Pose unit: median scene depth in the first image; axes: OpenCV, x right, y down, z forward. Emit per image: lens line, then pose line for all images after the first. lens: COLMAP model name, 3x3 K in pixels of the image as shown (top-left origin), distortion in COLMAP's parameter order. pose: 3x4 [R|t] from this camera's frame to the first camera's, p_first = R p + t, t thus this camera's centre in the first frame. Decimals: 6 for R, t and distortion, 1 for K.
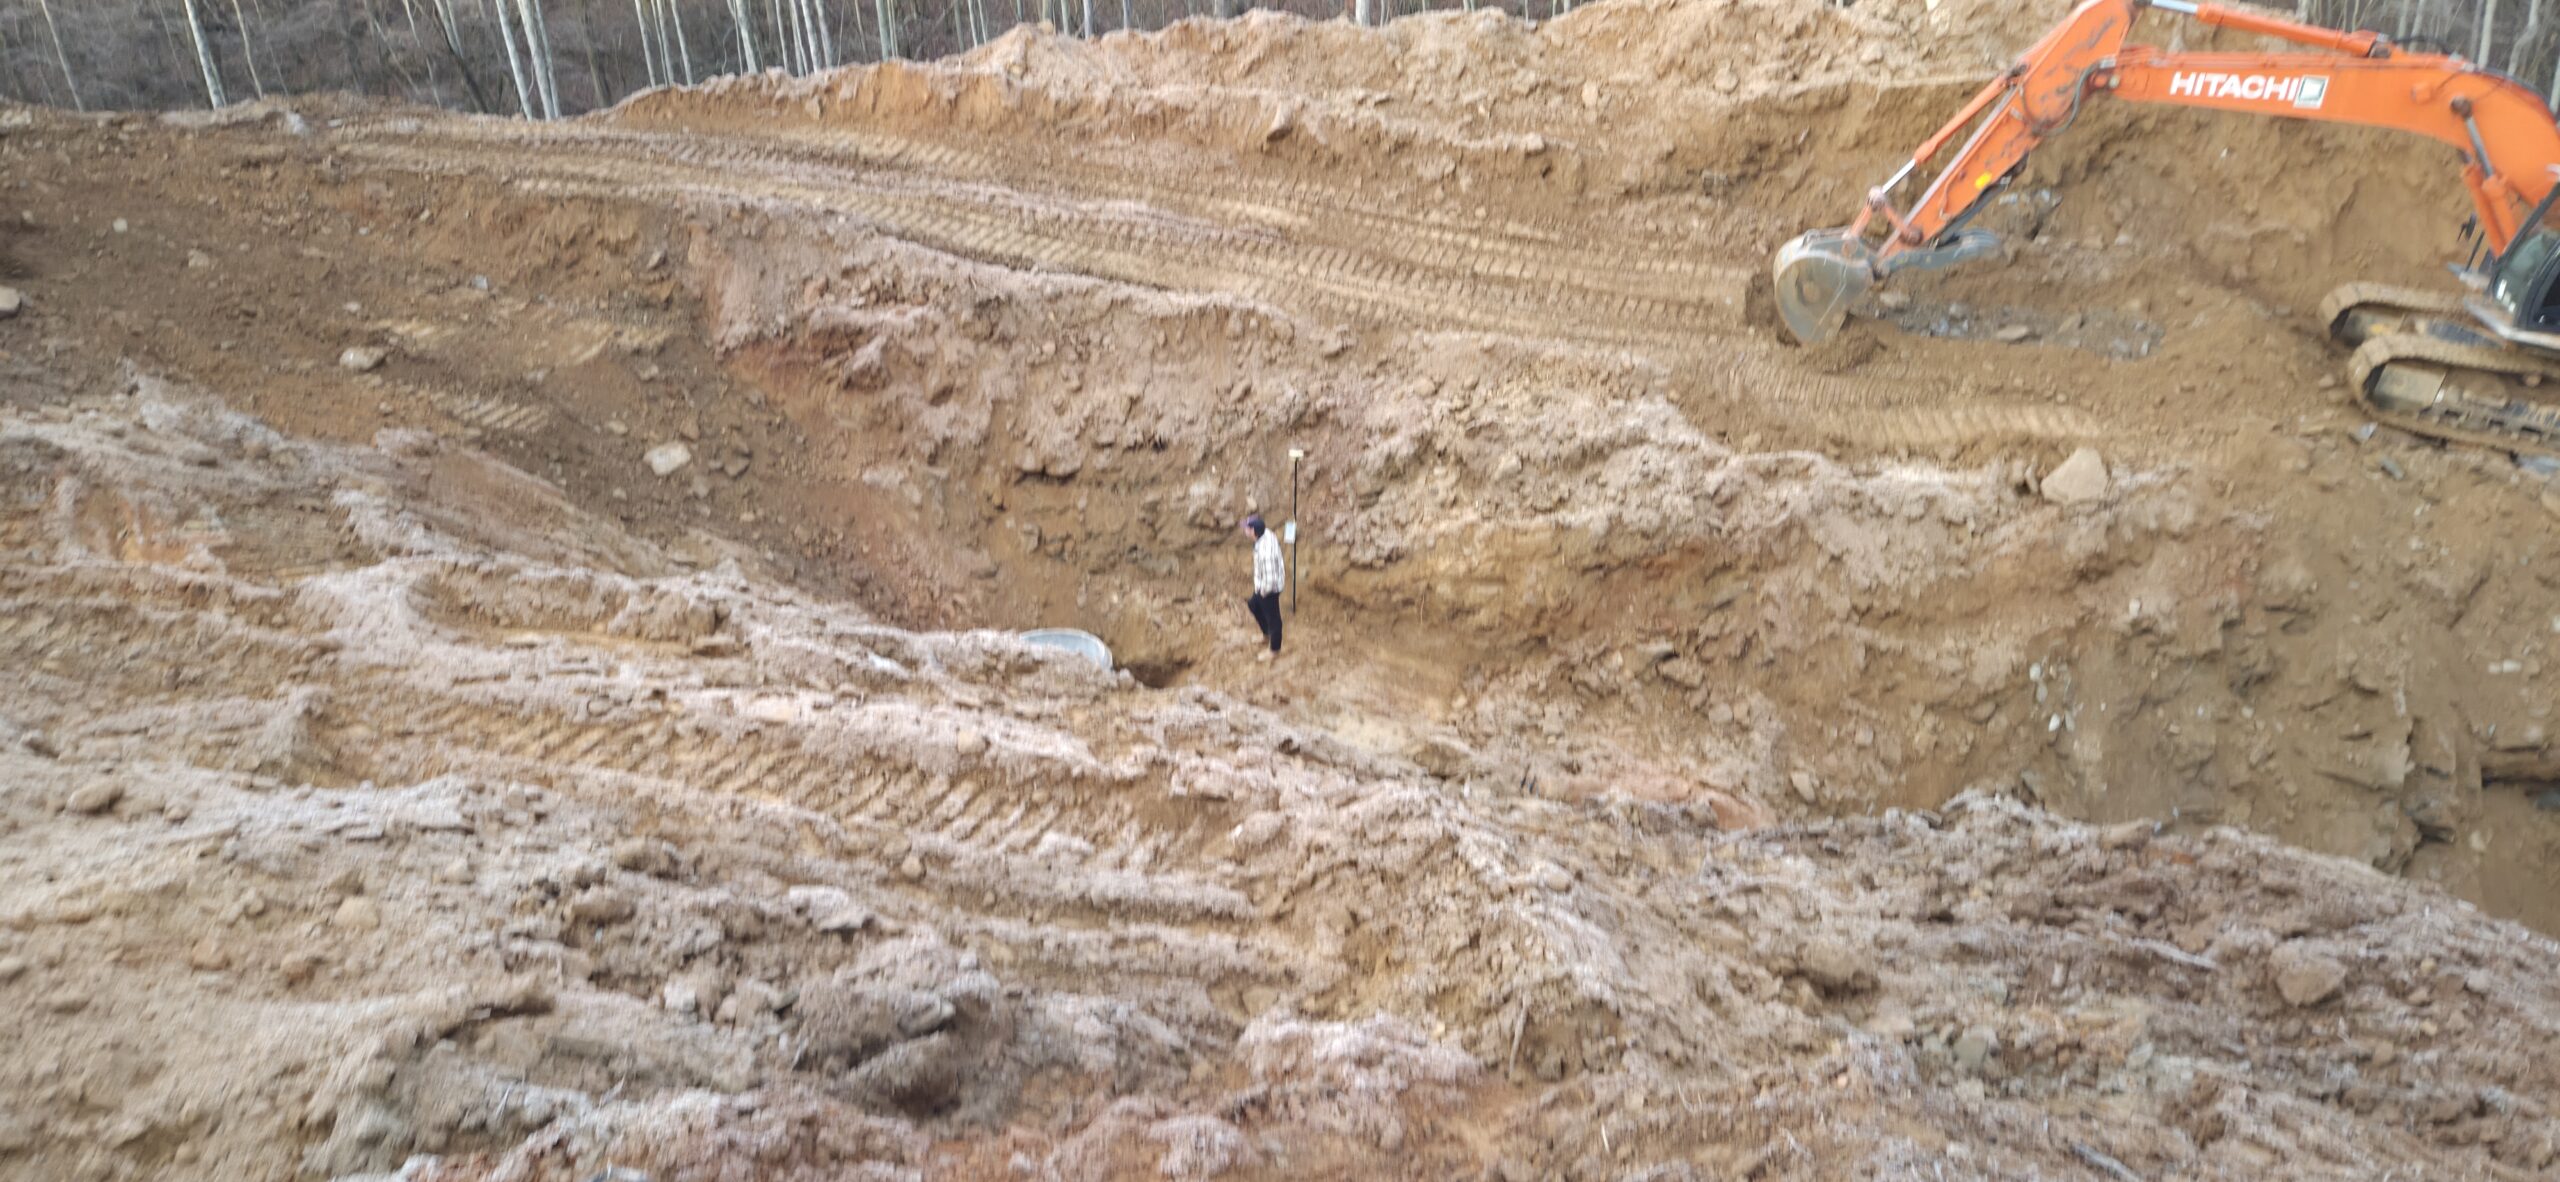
lens RADIAL K [[1680.7, 0, 1288.5], [0, 1680.7, 594.5], [0, 0, 1]] dist [0.057008, -0.039310]
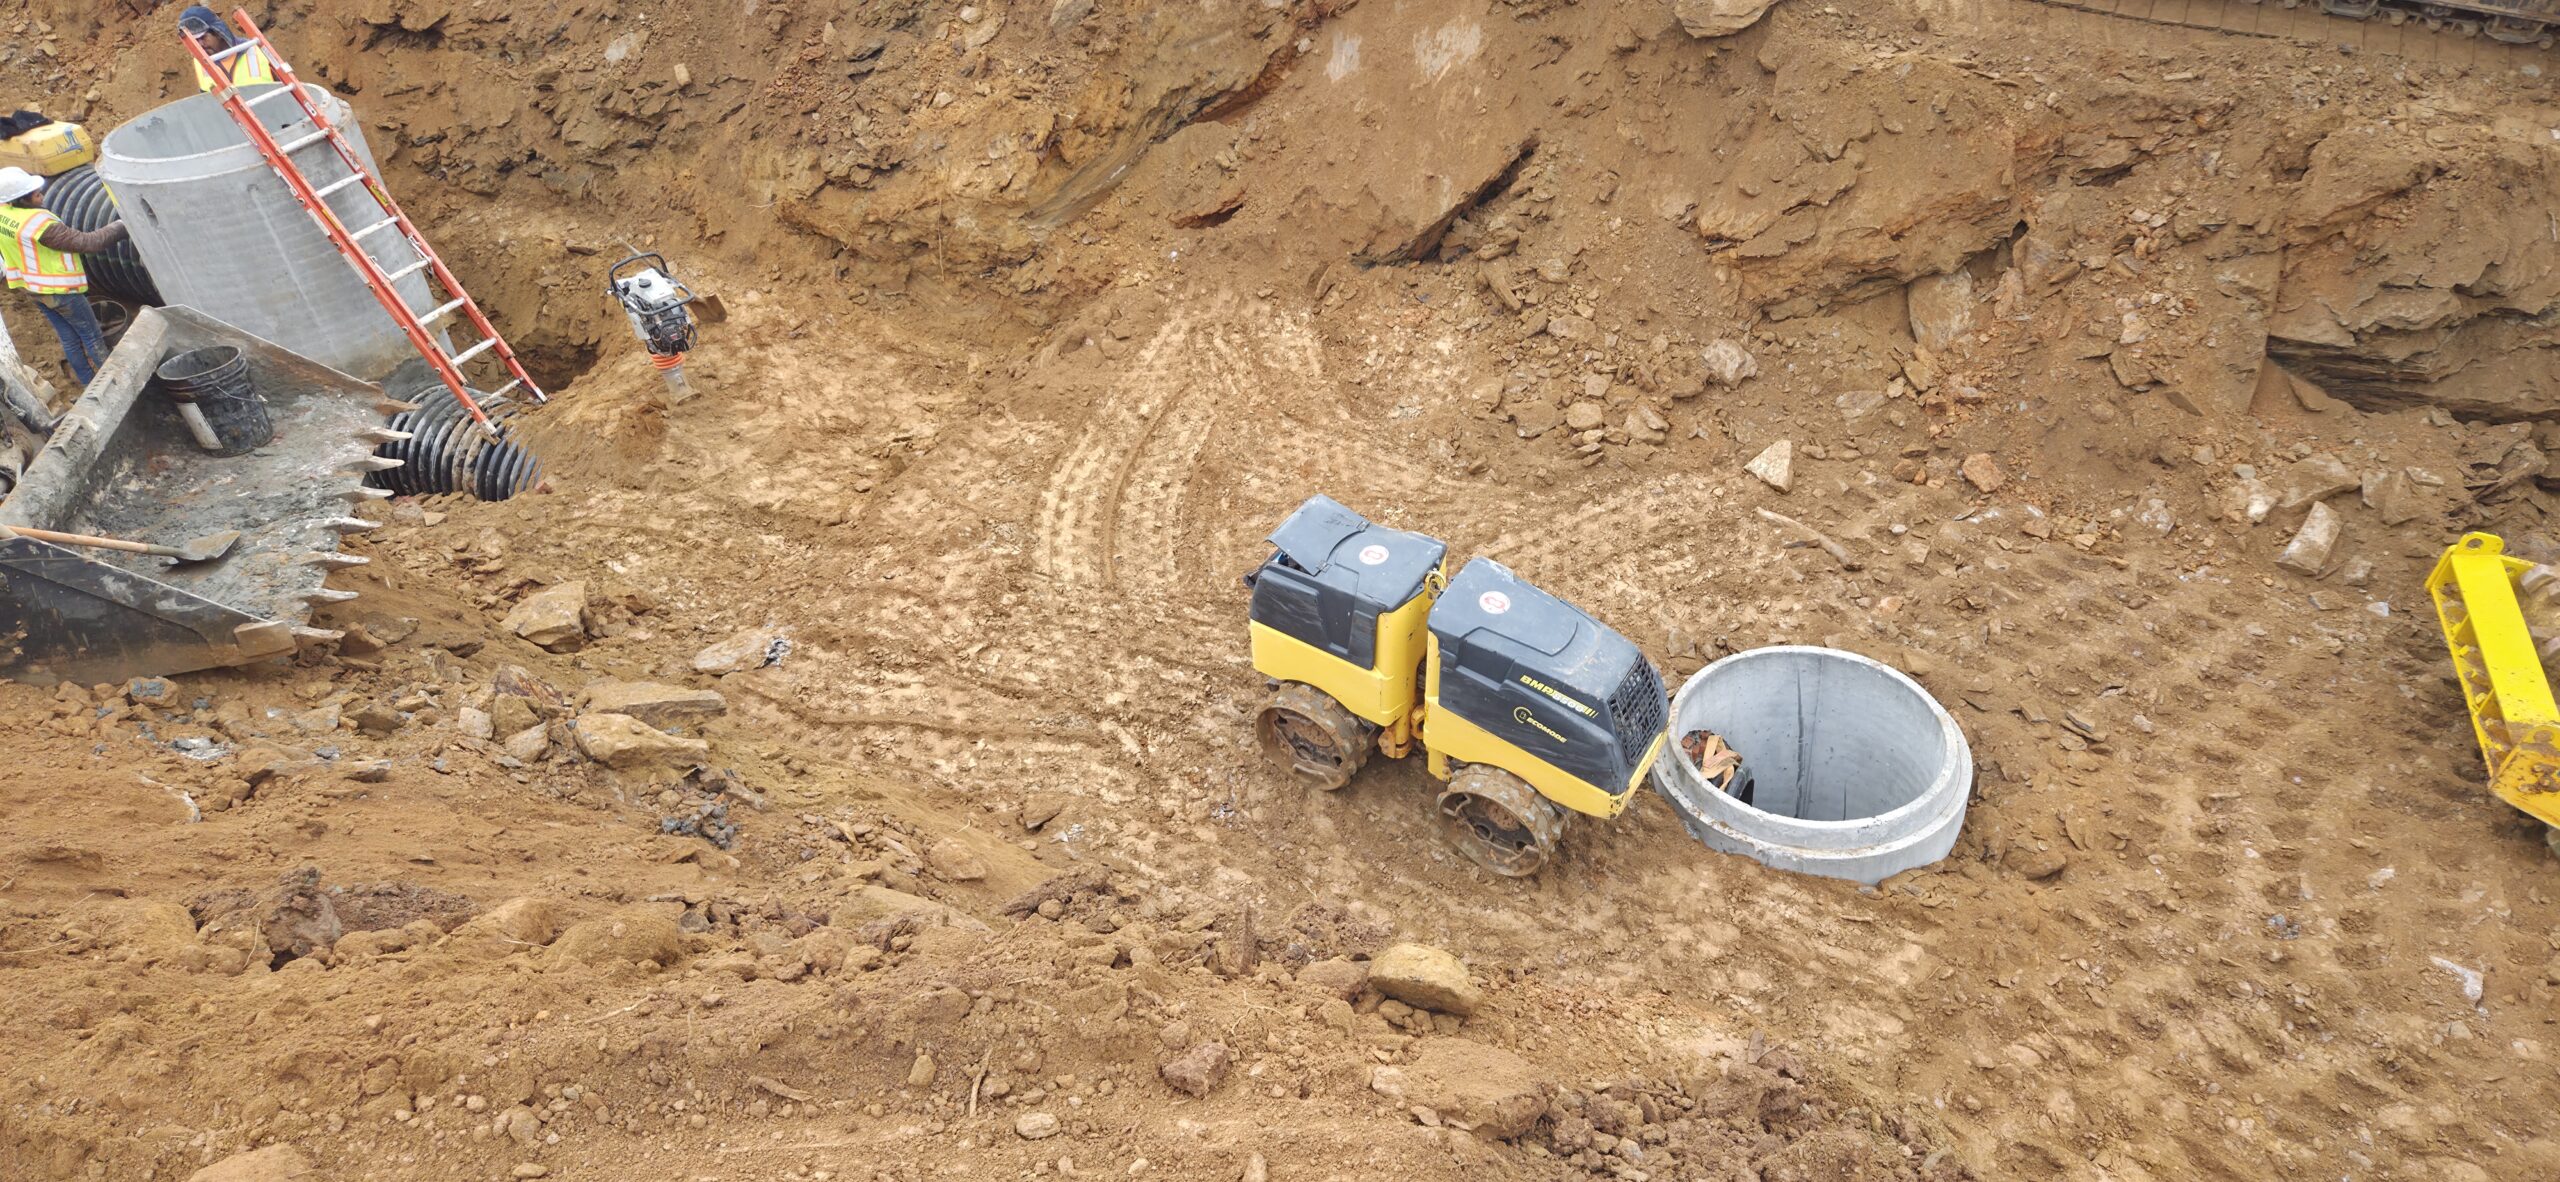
lens RADIAL K [[1680.7, 0, 1289.1], [0, 1680.7, 610.1], [0, 0, 1]] dist [0.057008, -0.039310]
pose [[0.997015, 0.013145, -0.076083, 0.249264], [0.003964, 0.975385, 0.220472, -0.000746], [0.077109, -0.220115, 0.972422, 0.399632]]
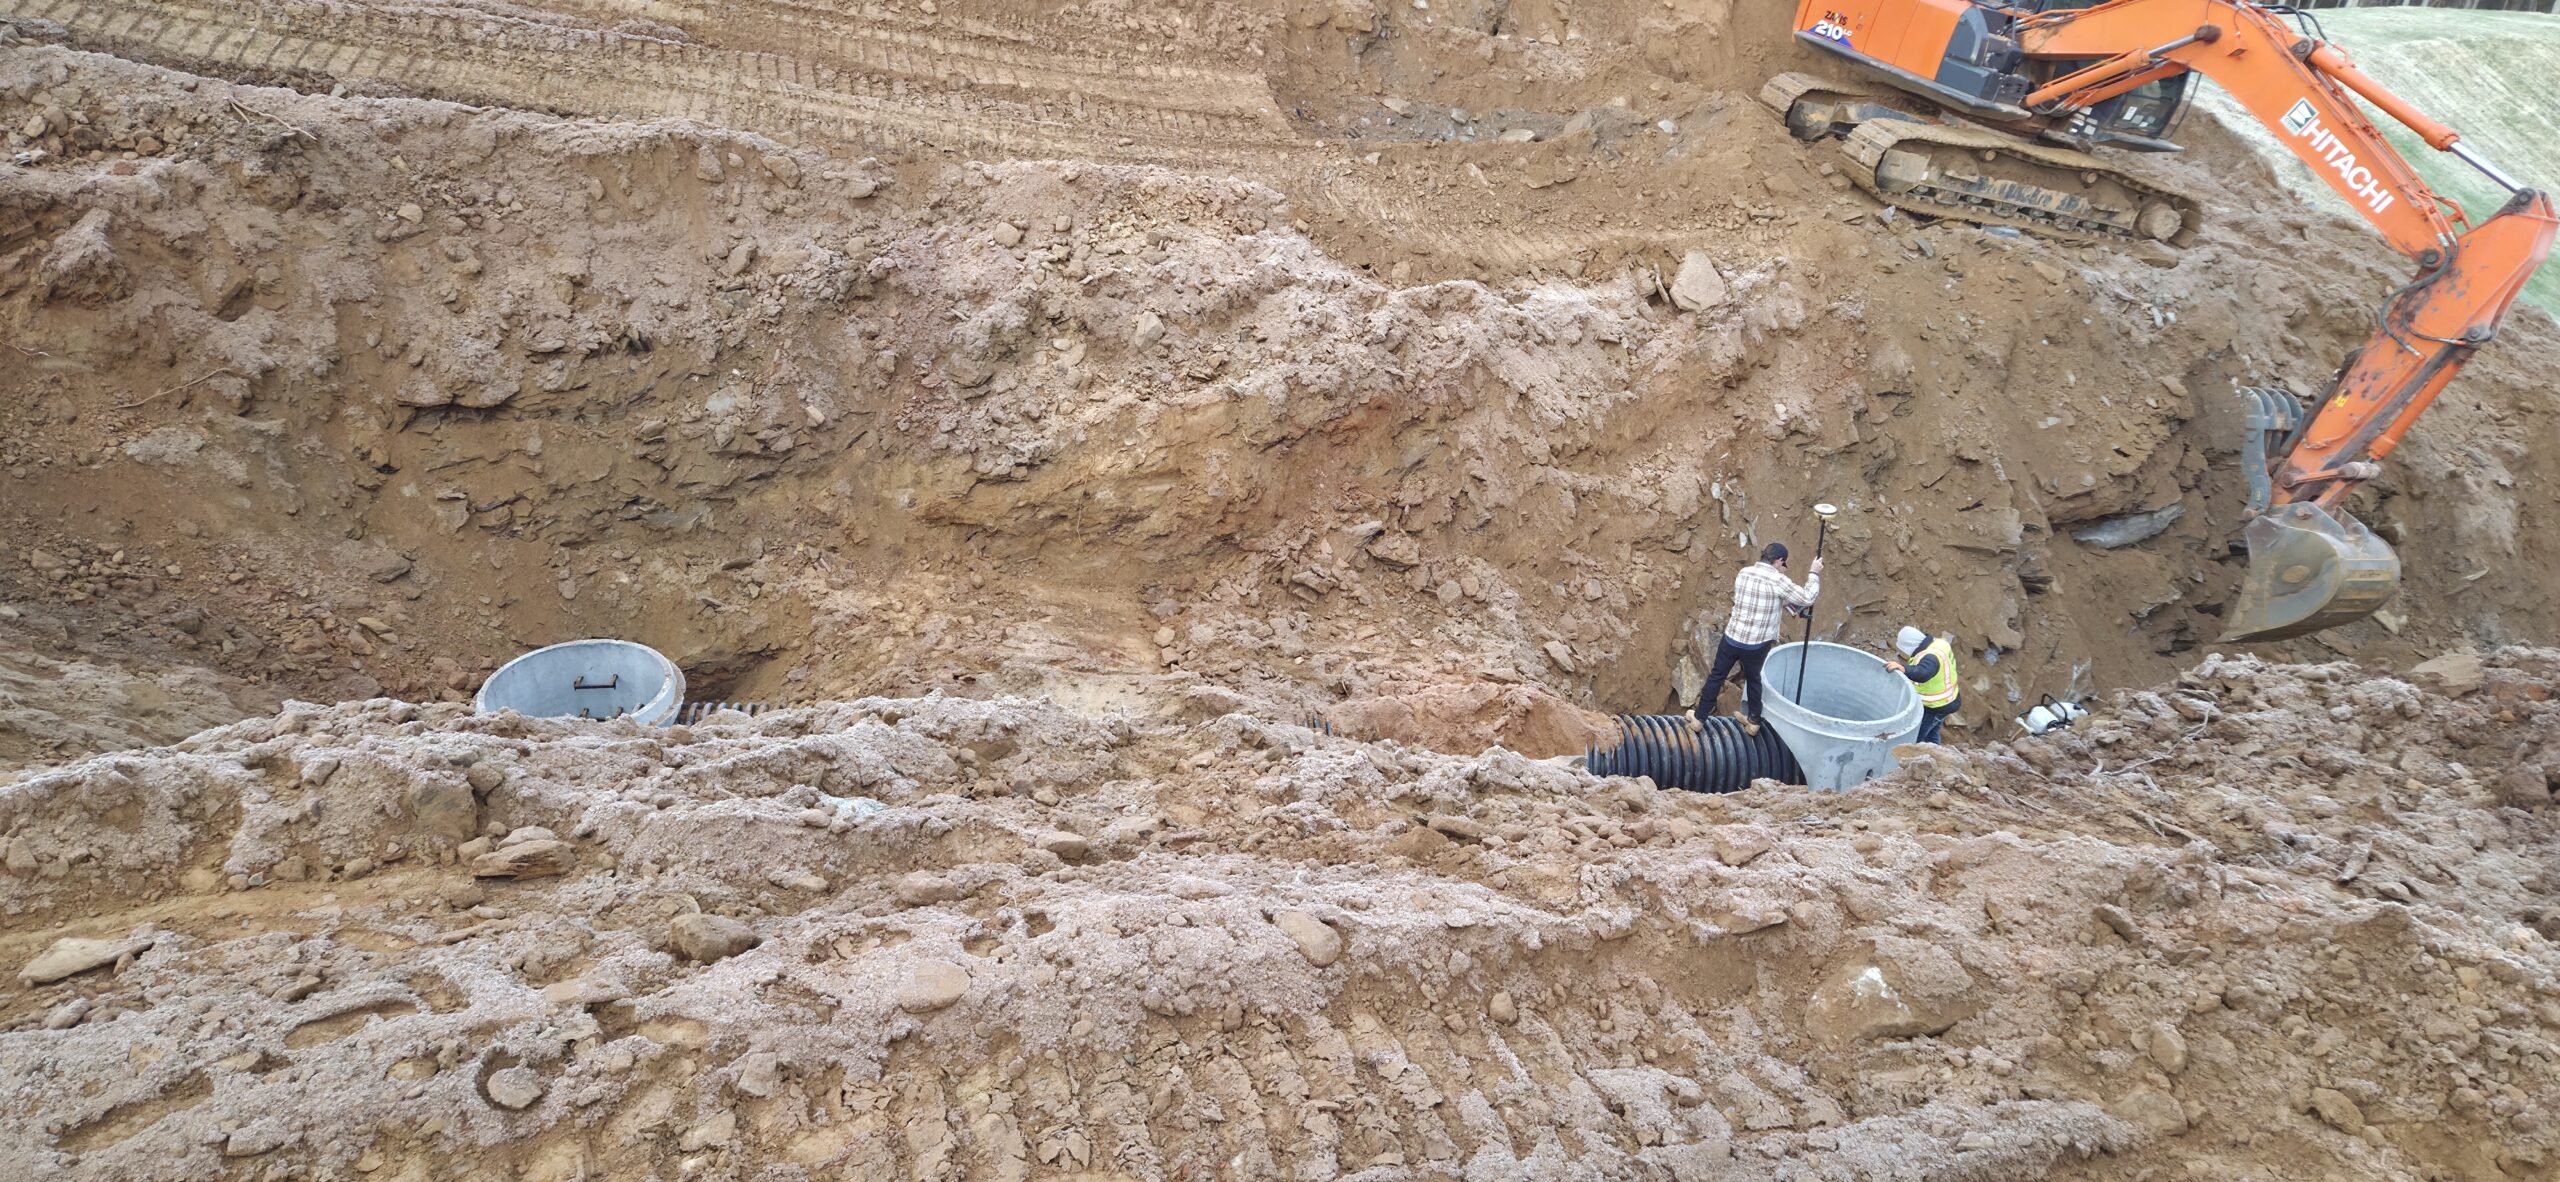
lens RADIAL K [[1680.7, 0, 1261.9], [0, 1680.7, 571.9], [0, 0, 1]] dist [0.057008, -0.039310]
pose [[0.845395, -0.171621, 0.505819, -0.243444], [0.129518, 0.984580, 0.117593, -0.049609], [-0.518201, -0.033900, 0.854587, 0.293794]]
